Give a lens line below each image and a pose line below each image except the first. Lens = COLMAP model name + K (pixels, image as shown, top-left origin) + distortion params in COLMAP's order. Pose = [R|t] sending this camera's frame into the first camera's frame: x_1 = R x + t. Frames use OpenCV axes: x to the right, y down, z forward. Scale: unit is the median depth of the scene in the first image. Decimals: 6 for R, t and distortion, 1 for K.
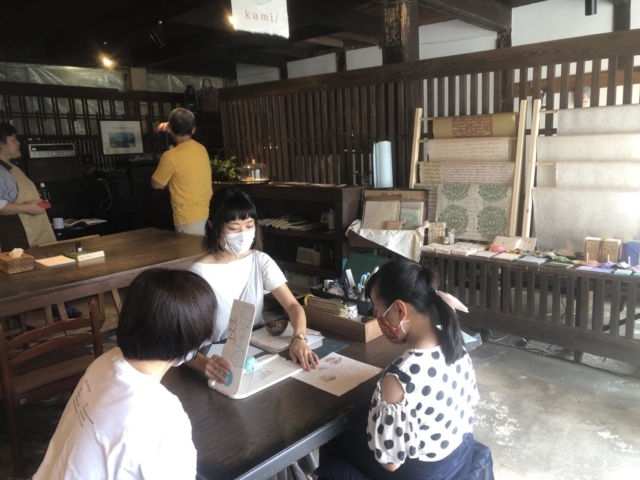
lens RADIAL K [[519.2, 0, 320.0], [0, 519.2, 240.0], [0, 0, 1]] dist [0.001124, -0.003826]
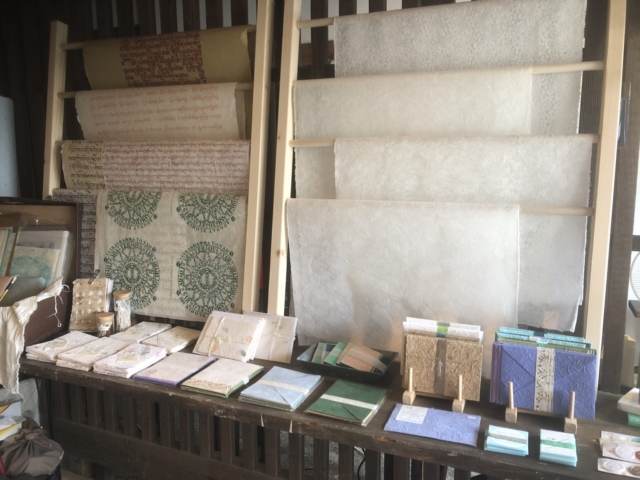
lens RADIAL K [[519.2, 0, 320.0], [0, 519.2, 240.0], [0, 0, 1]] dist [0.001124, -0.003826]
pose [[0.945502, -0.022878, 0.324811, 0.271828], [0.029799, 0.999422, -0.016348, -0.054624], [-0.324249, 0.025137, 0.945638, 0.540887]]
